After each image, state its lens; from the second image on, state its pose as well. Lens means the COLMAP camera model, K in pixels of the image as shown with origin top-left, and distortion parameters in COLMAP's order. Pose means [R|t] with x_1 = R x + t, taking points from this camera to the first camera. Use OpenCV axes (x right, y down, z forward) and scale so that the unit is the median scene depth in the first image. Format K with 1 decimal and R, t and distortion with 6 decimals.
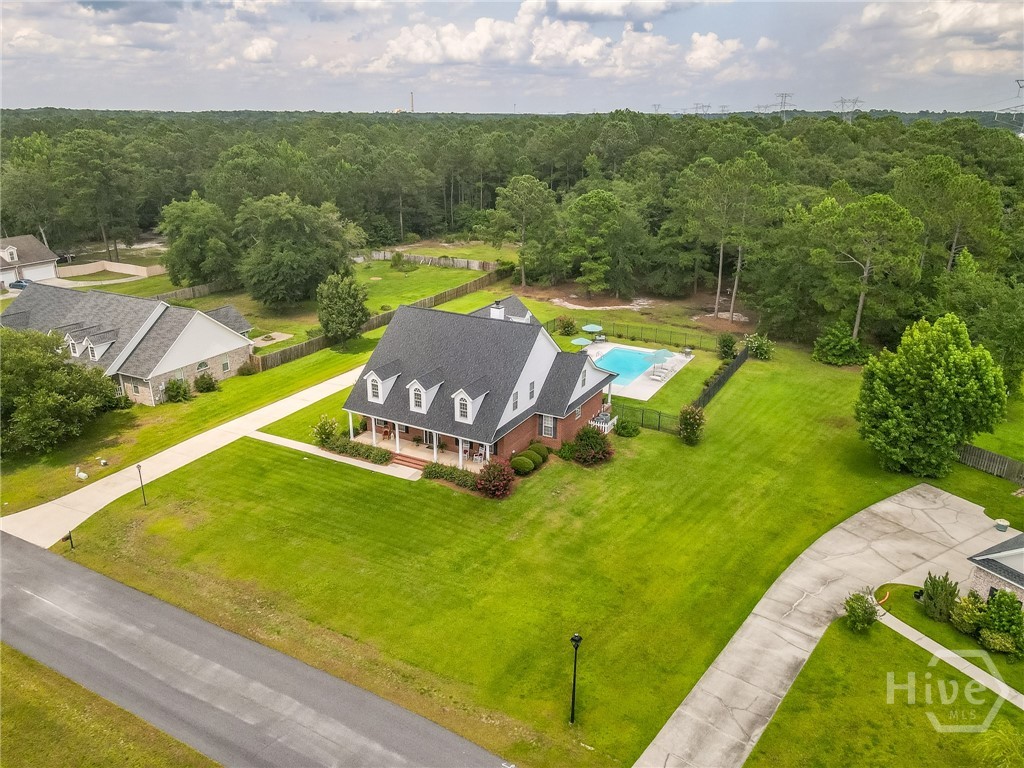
lens RADIAL K [[747.4, 0, 507.3], [0, 747.4, 382.7], [0, 0, 1]] dist [0.010027, 0.011851]
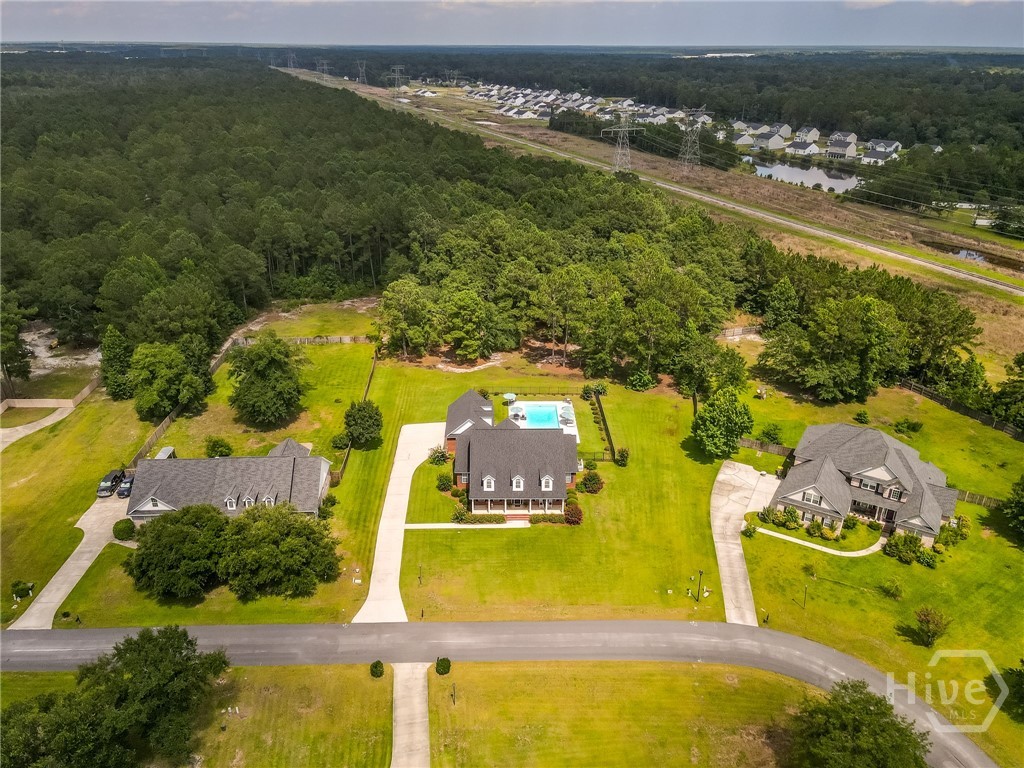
lens RADIAL K [[747.4, 0, 507.3], [0, 747.4, 382.7], [0, 0, 1]] dist [0.010027, 0.011851]
pose [[0.866727, -0.207140, 0.453737, -0.869872], [0.168312, 0.977792, 0.124873, -0.429625], [-0.469527, -0.031862, 0.882343, -0.576929]]
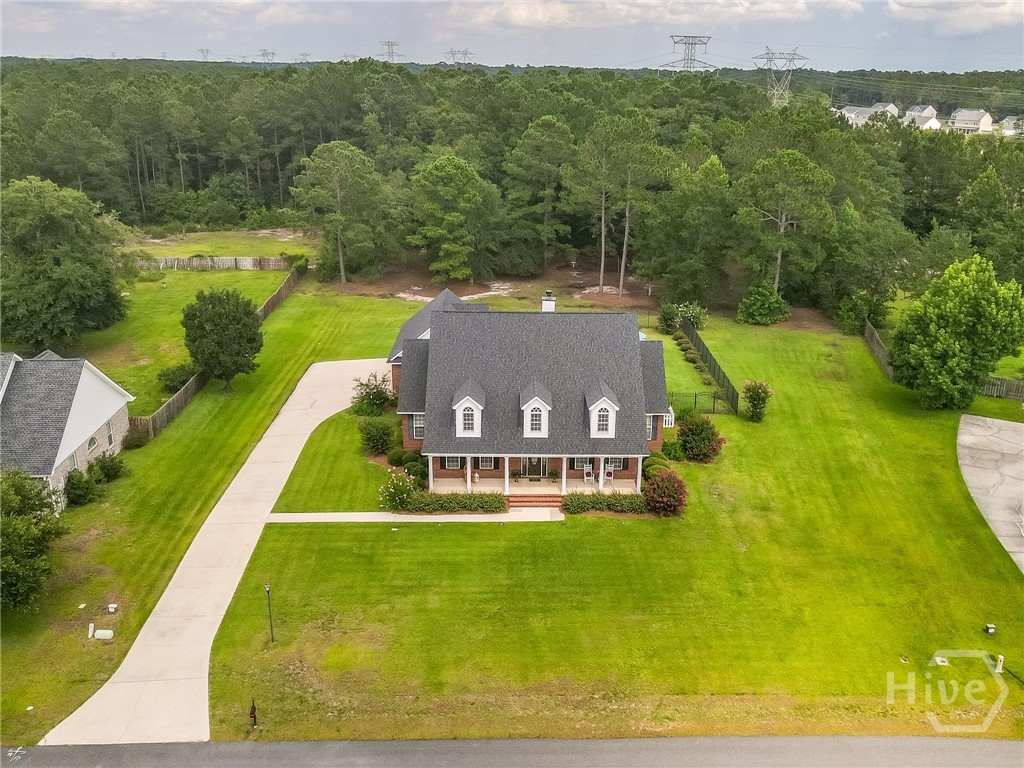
lens RADIAL K [[911.4, 0, 543.1], [0, 911.4, 385.8], [0, 0, 1]] dist [0.012259, 0.023089]
pose [[0.860402, -0.158327, 0.484397, -0.541078], [0.160790, 0.986303, 0.036777, -0.046554], [-0.483585, 0.046244, 0.874075, 0.130182]]
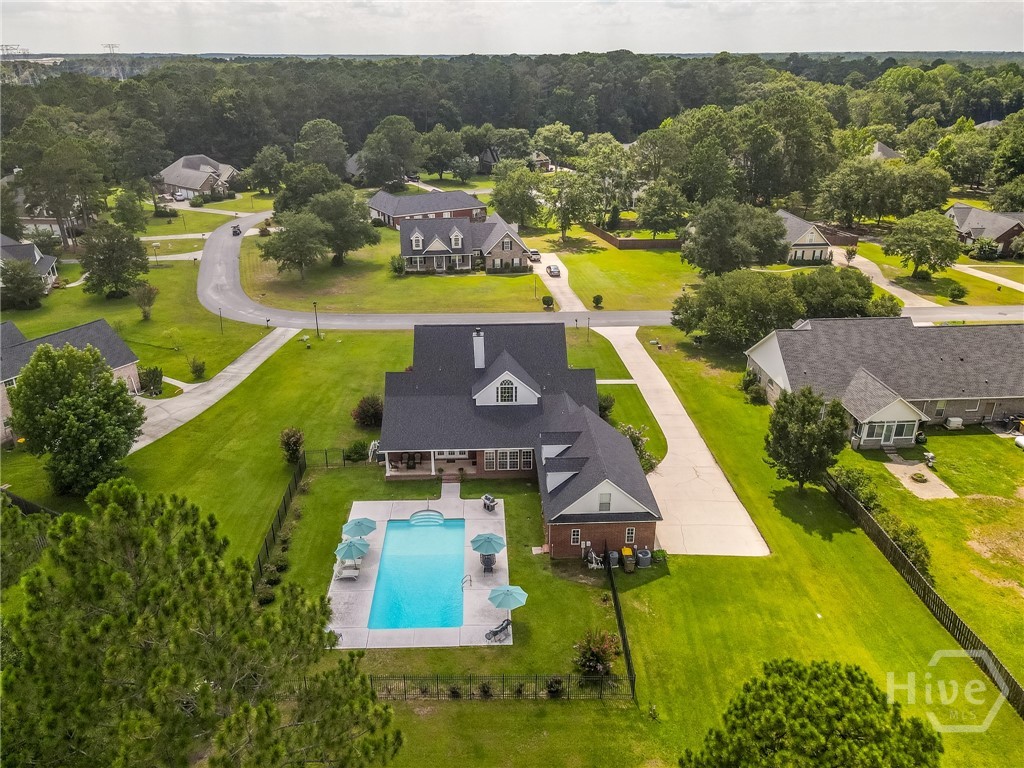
lens RADIAL K [[747.4, 0, 507.3], [0, 747.4, 382.7], [0, 0, 1]] dist [0.010027, 0.011851]
pose [[-0.854663, 0.204022, -0.477417, 0.476976], [-0.179505, 0.746723, 0.640455, -0.747073], [0.487165, 0.633072, -0.601573, 1.743062]]
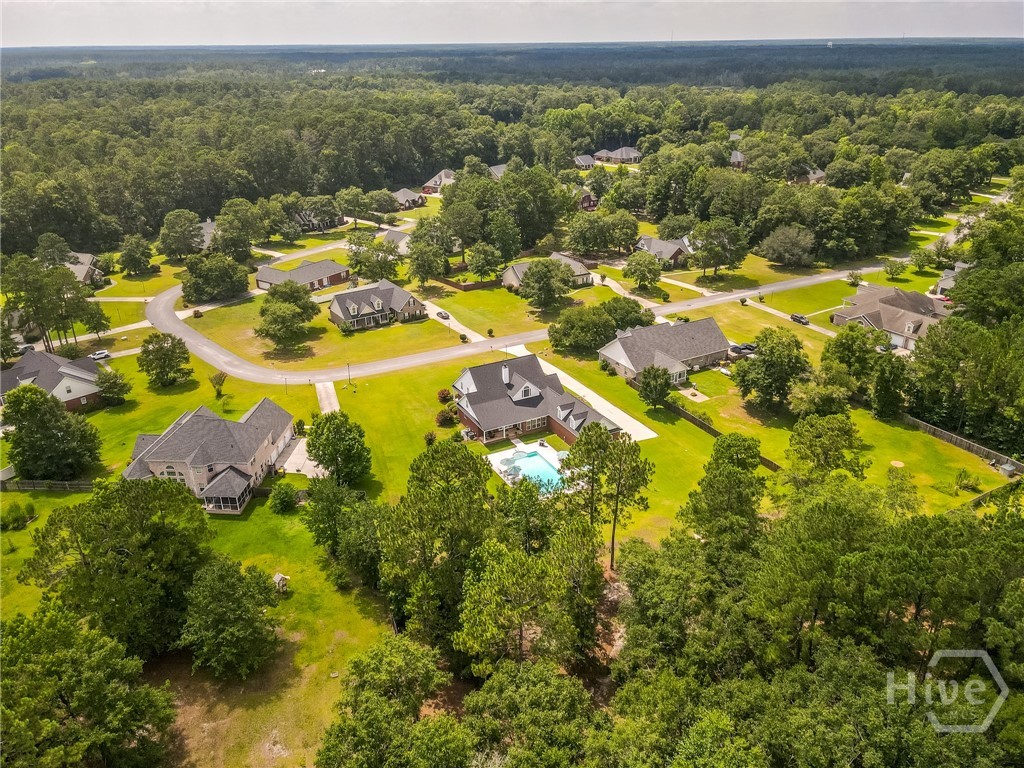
lens RADIAL K [[747.4, 0, 507.3], [0, 747.4, 382.7], [0, 0, 1]] dist [0.010027, 0.011851]
pose [[-0.546334, 0.346765, -0.762413, 1.652993], [-0.278500, 0.783265, 0.555818, -1.276794], [0.789909, 0.515994, -0.331350, 1.781875]]
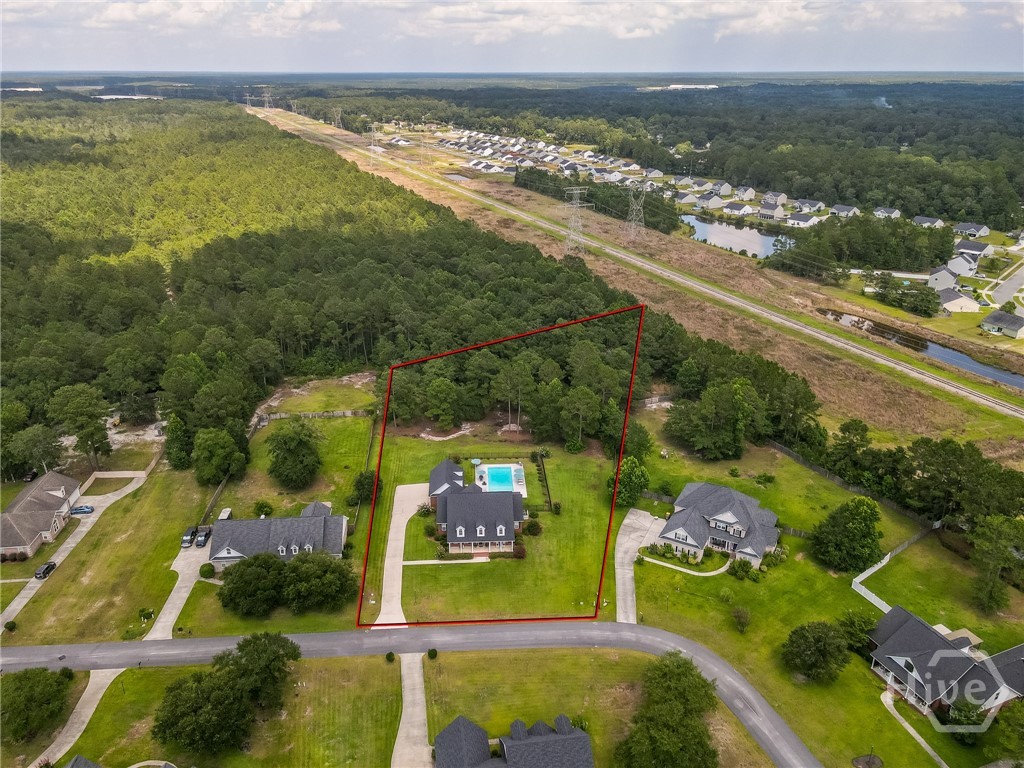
lens RADIAL K [[747.4, 0, 507.3], [0, 747.4, 382.7], [0, 0, 1]] dist [0.010027, 0.011851]
pose [[0.847440, -0.209249, 0.487915, -1.151703], [0.182774, 0.977858, 0.101916, -0.704750], [-0.498437, 0.002811, 0.866921, -1.280527]]
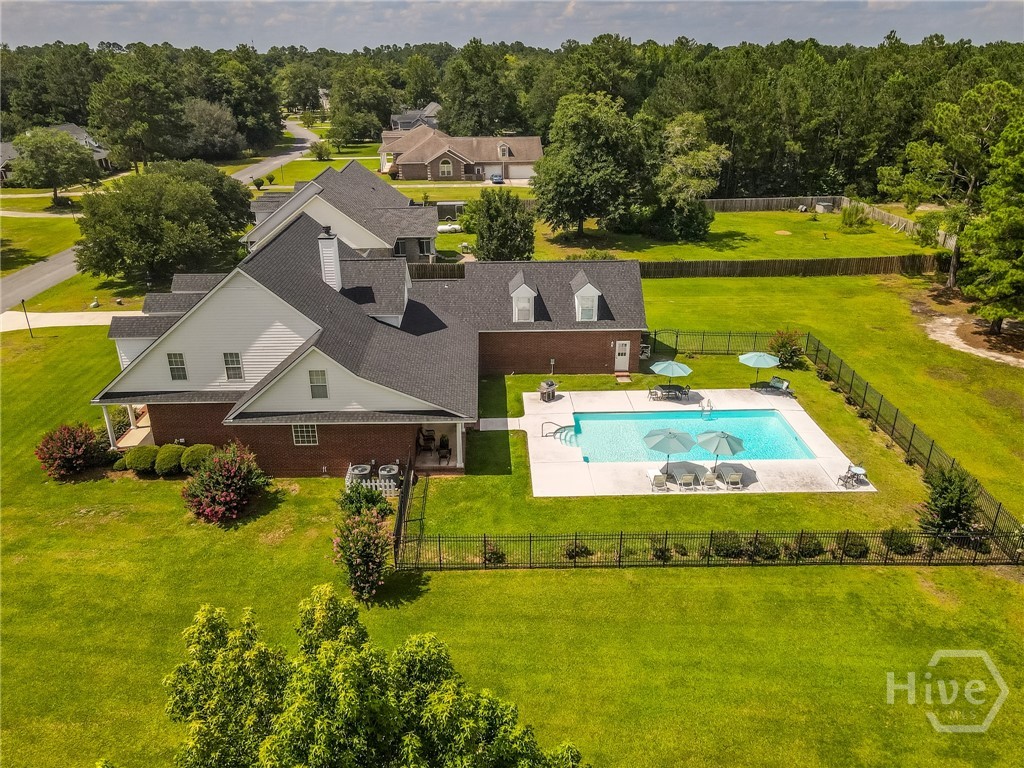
lens RADIAL K [[747.4, 0, 507.3], [0, 747.4, 382.7], [0, 0, 1]] dist [0.010027, 0.011851]
pose [[0.513497, 0.336544, -0.789341, 0.624577], [-0.287244, 0.934226, 0.211454, -0.167066], [0.808586, 0.118152, 0.576392, 0.800298]]
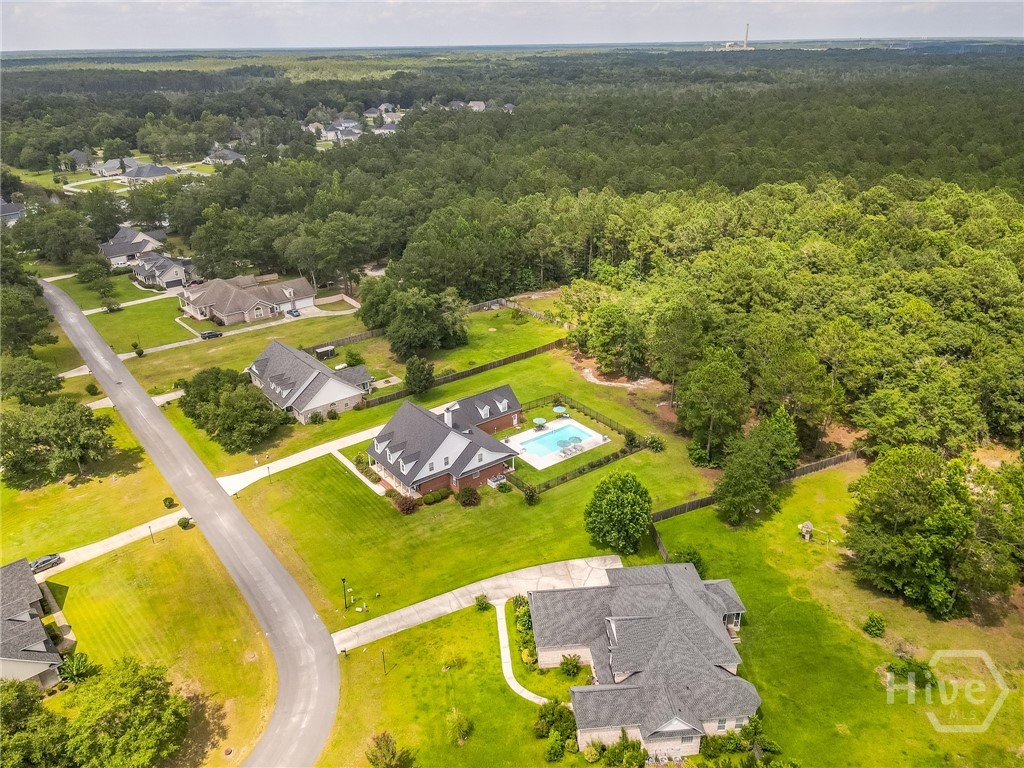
lens RADIAL K [[747.4, 0, 507.3], [0, 747.4, 382.7], [0, 0, 1]] dist [0.010027, 0.011851]
pose [[0.915440, 0.151590, -0.372814, 0.842956], [-0.120140, 0.987045, 0.106341, -0.402982], [0.384104, -0.052559, 0.921793, -0.697511]]
